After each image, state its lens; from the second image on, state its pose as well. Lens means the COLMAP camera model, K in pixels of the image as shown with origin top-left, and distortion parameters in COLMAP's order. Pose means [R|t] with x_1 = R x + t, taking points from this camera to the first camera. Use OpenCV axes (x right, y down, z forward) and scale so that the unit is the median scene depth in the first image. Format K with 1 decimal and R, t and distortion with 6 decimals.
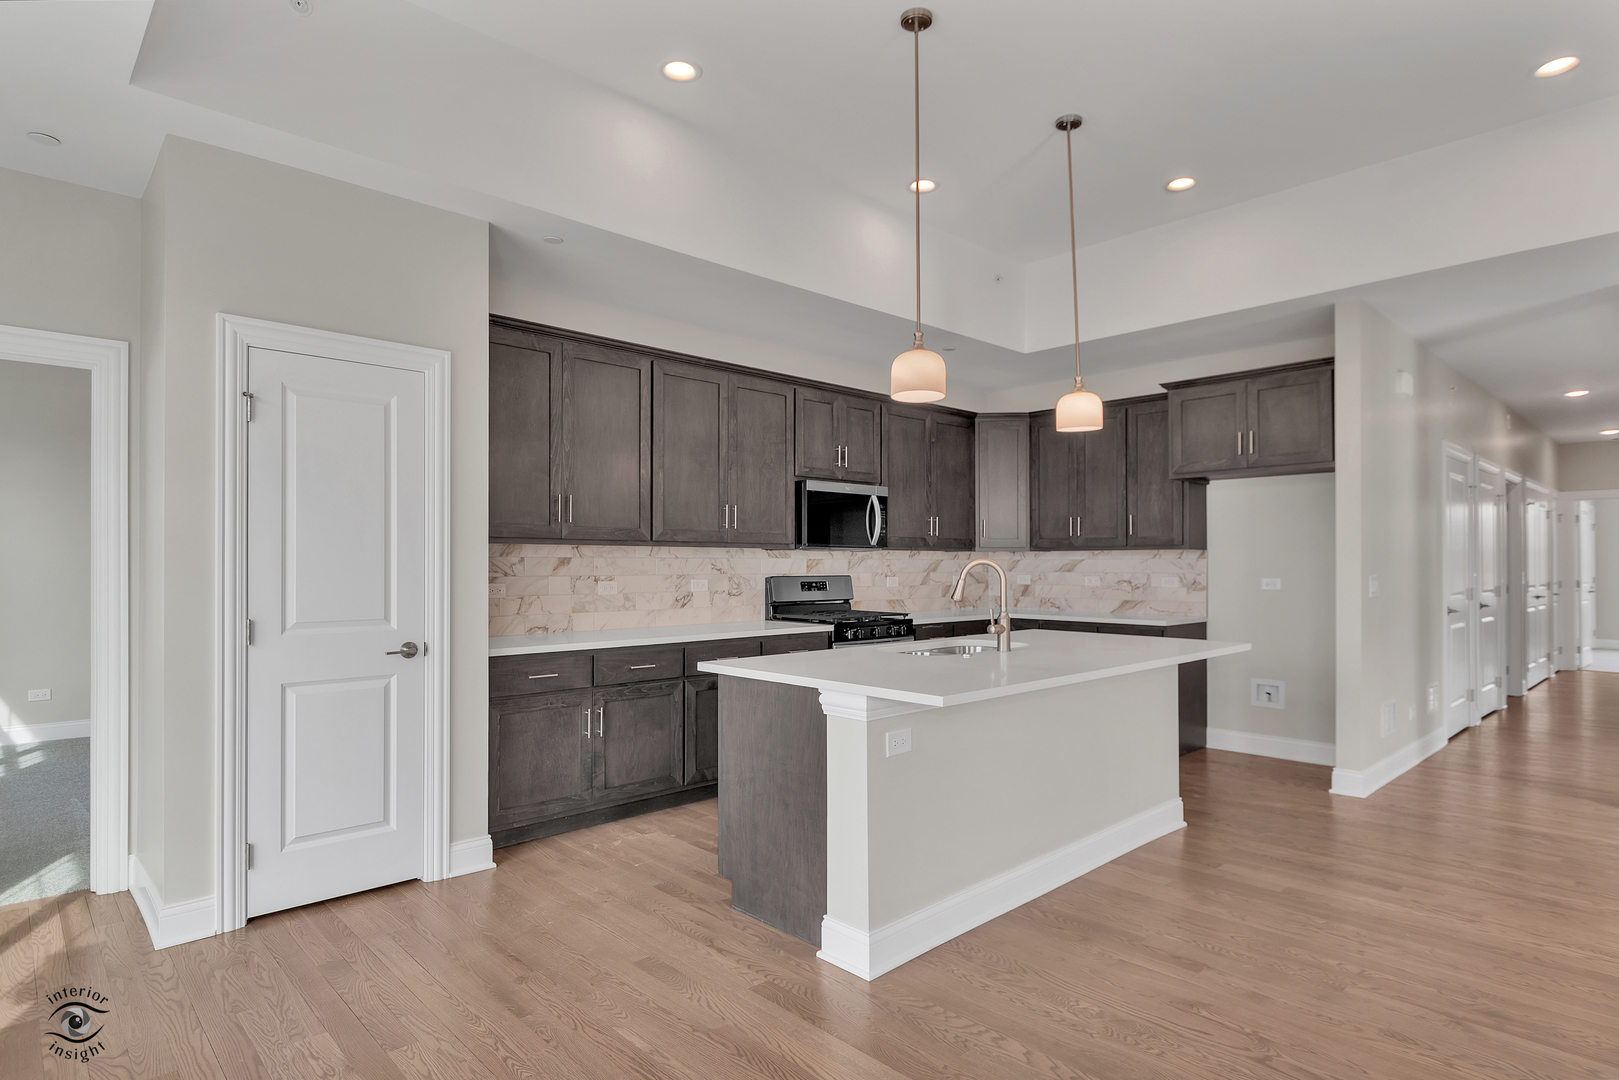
lens RADIAL K [[868.8, 0, 799.9], [0, 868.8, 559.6], [0, 0, 1]] dist [0.015373, -0.017137]
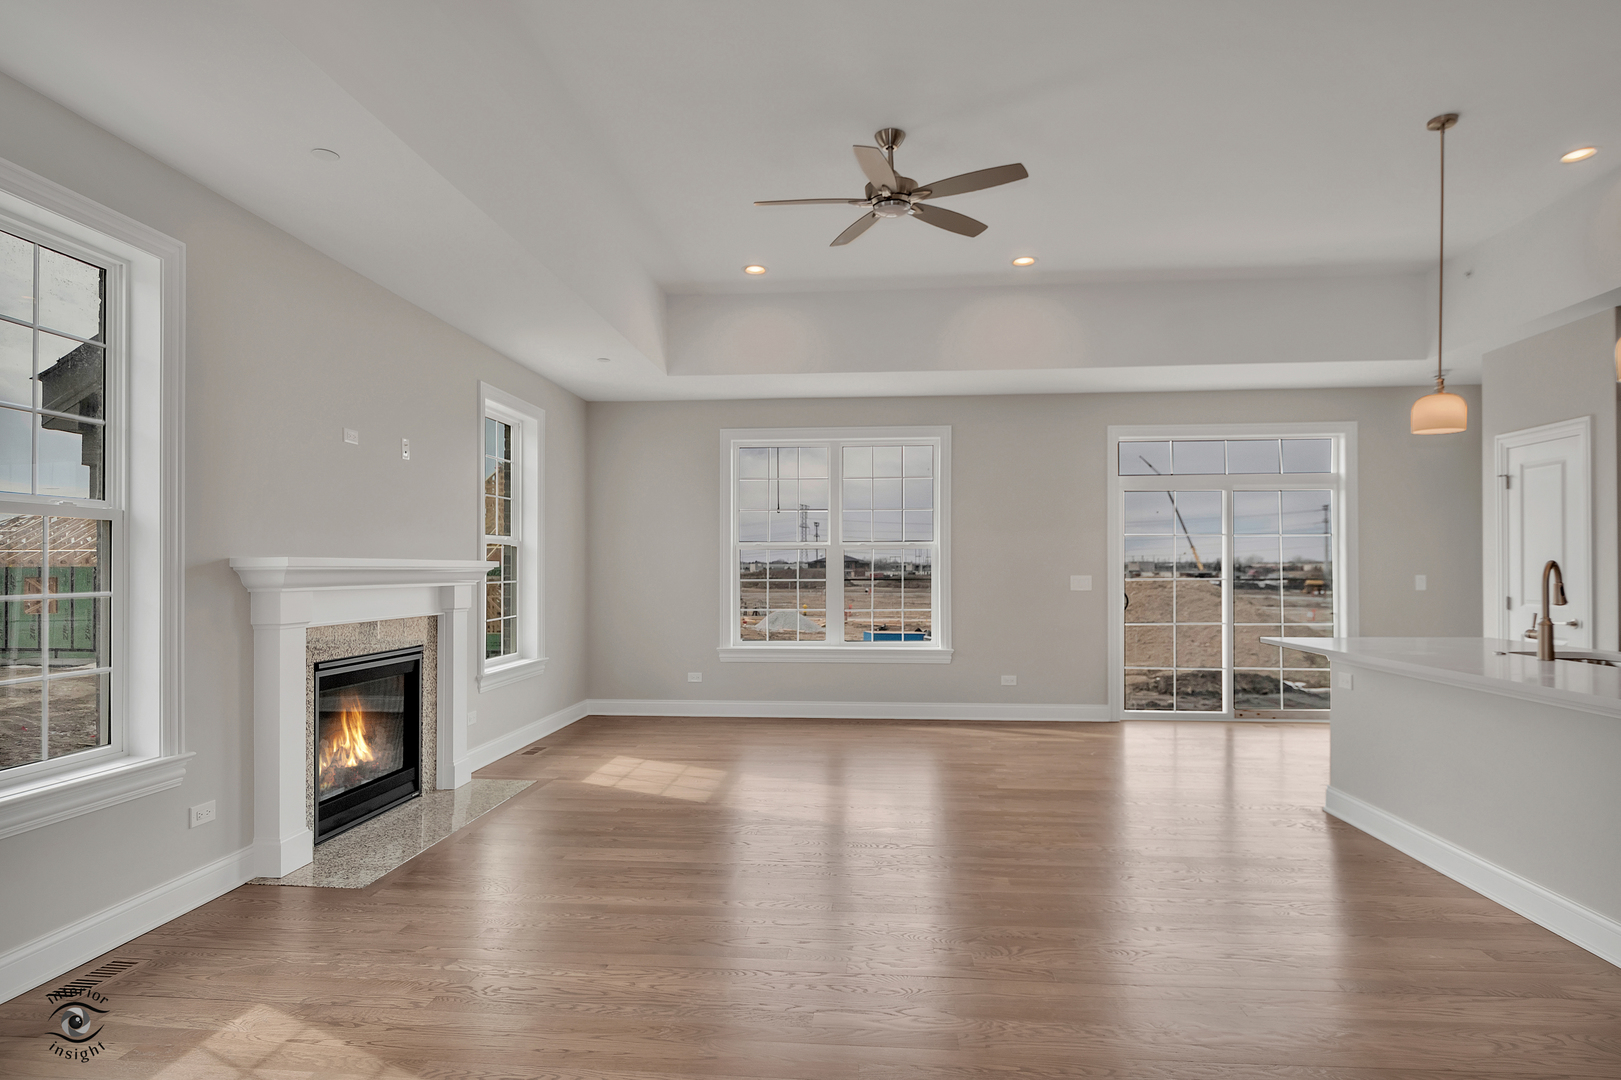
lens RADIAL K [[869.8, 0, 806.6], [0, 869.8, 554.6], [0, 0, 1]] dist [0.015373, -0.017137]
pose [[-0.744853, -0.008788, -0.667171, 1.088592], [0.007652, 0.999735, -0.021712, 0.005685], [0.667185, -0.021278, -0.744588, 0.878567]]
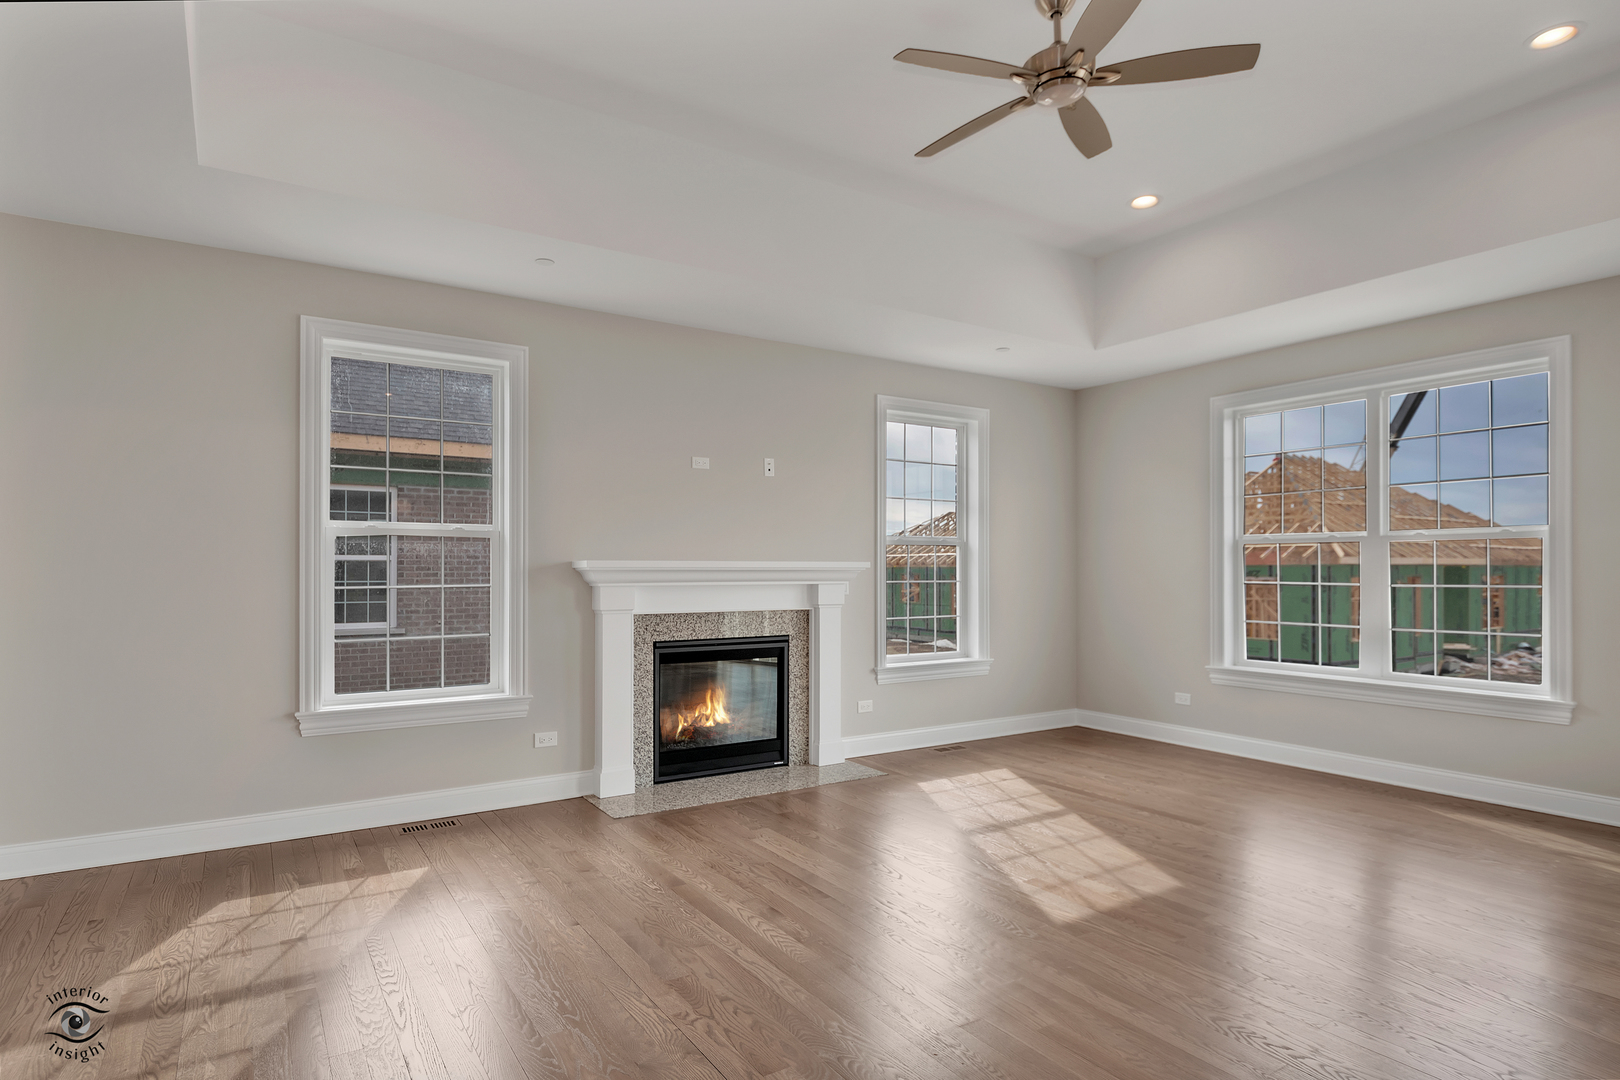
lens RADIAL K [[869.3, 0, 808.4], [0, 869.3, 556.5], [0, 0, 1]] dist [0.015373, -0.017137]
pose [[-0.984825, 0.003667, 0.173512, 0.524877], [-0.000334, 0.999735, -0.023025, 0.006717], [-0.173550, -0.022733, -0.984563, 0.967596]]
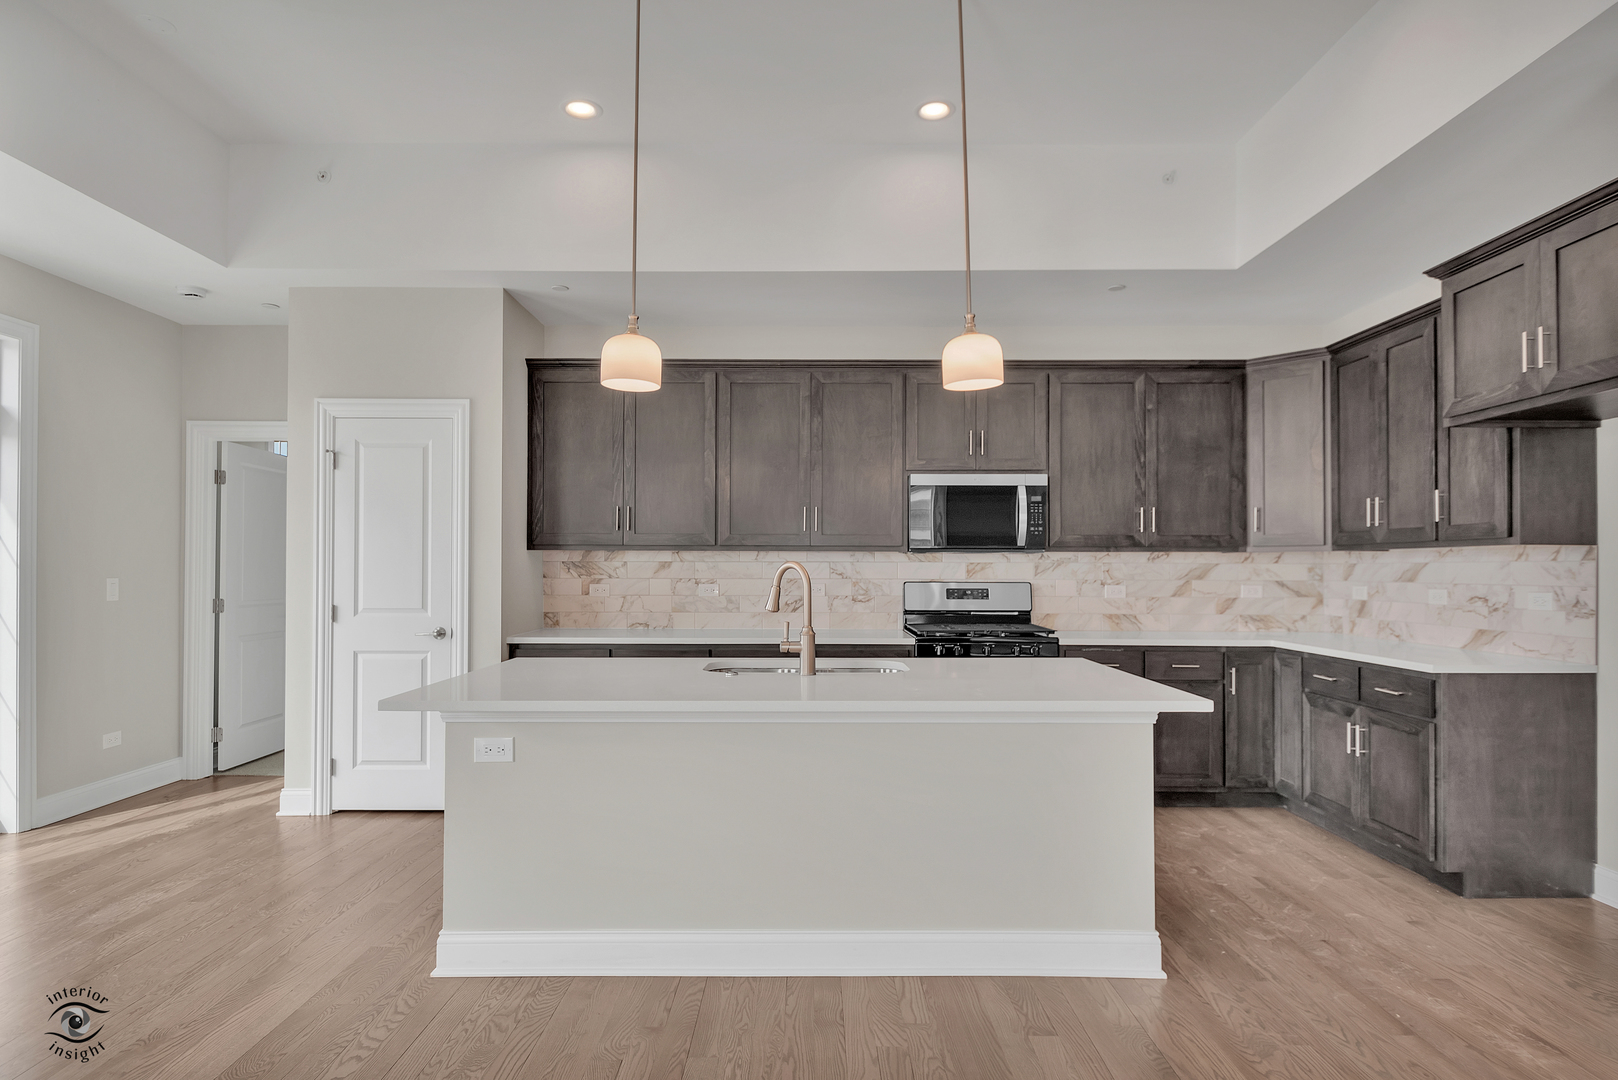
lens RADIAL K [[868.2, 0, 801.6], [0, 868.2, 562.9], [0, 0, 1]] dist [0.015373, -0.017137]
pose [[0.725299, -0.002308, -0.688430, 0.597776], [0.000921, 0.999997, -0.002383, 0.001514], [0.688434, 0.001094, 0.725298, 0.305254]]
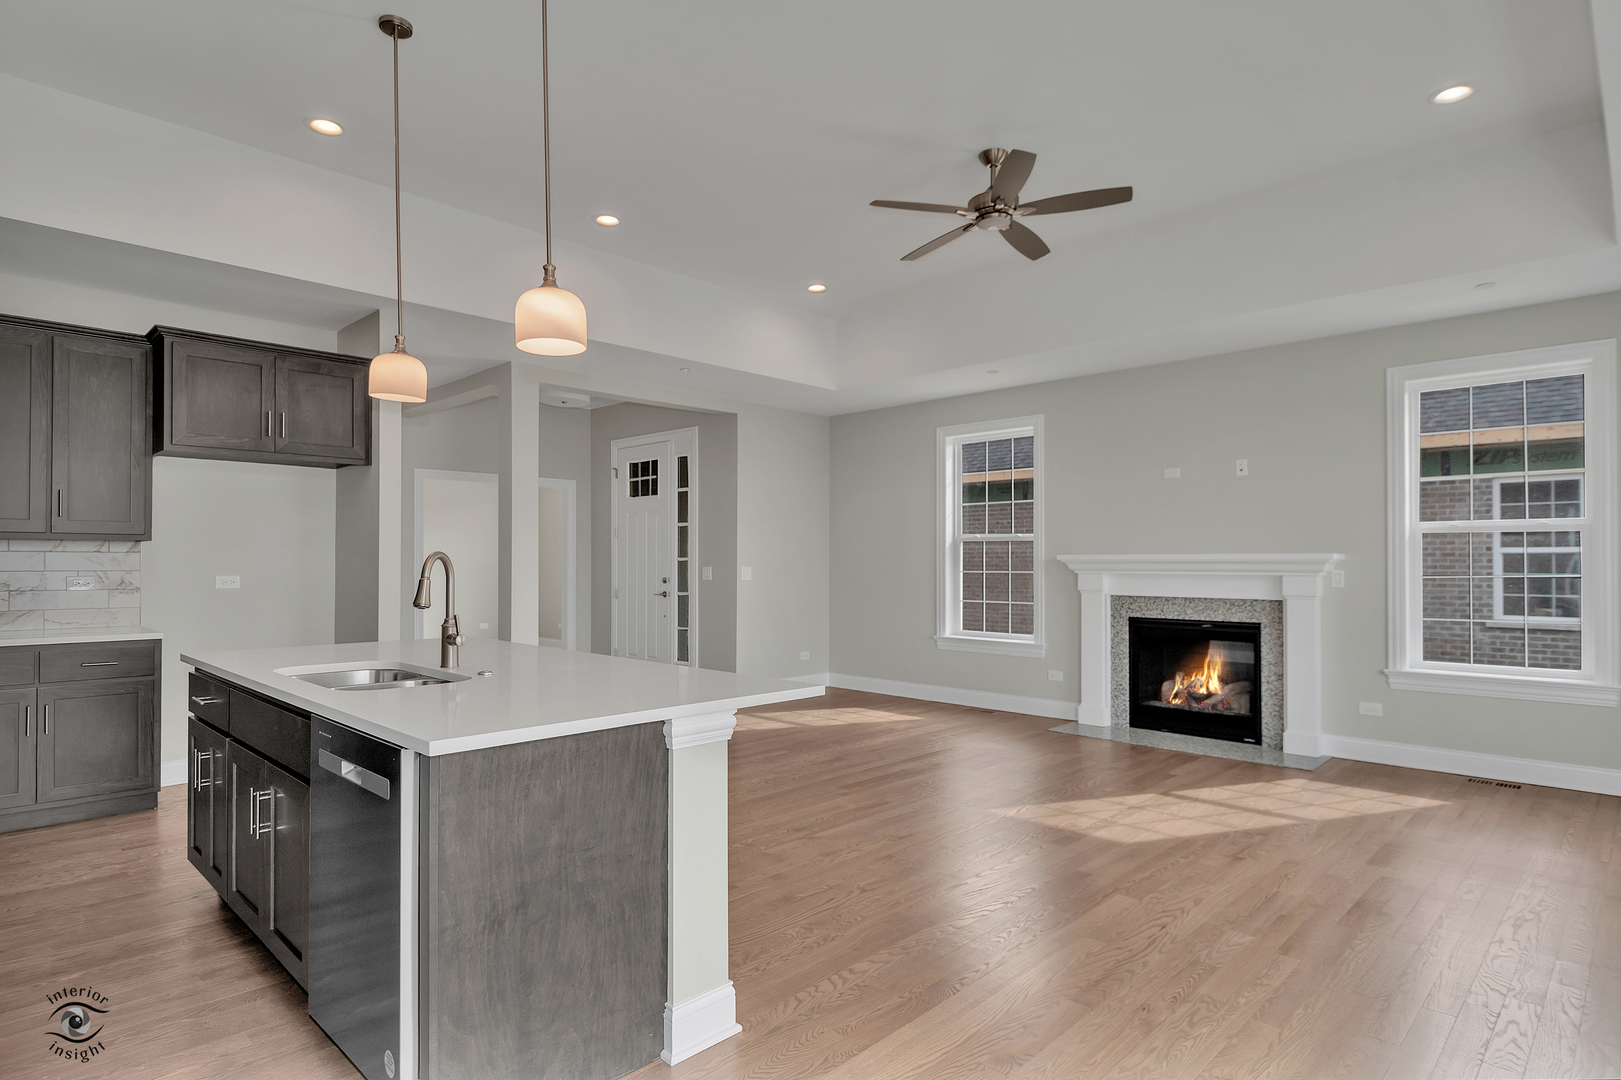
lens RADIAL K [[869.8, 0, 810.2], [0, 869.8, 552.5], [0, 0, 1]] dist [0.015373, -0.017137]
pose [[-0.048471, 0.011307, 0.998761, -0.444865], [-0.008177, 0.999898, -0.011717, 0.004312], [-0.998791, -0.008735, -0.048374, 0.533679]]
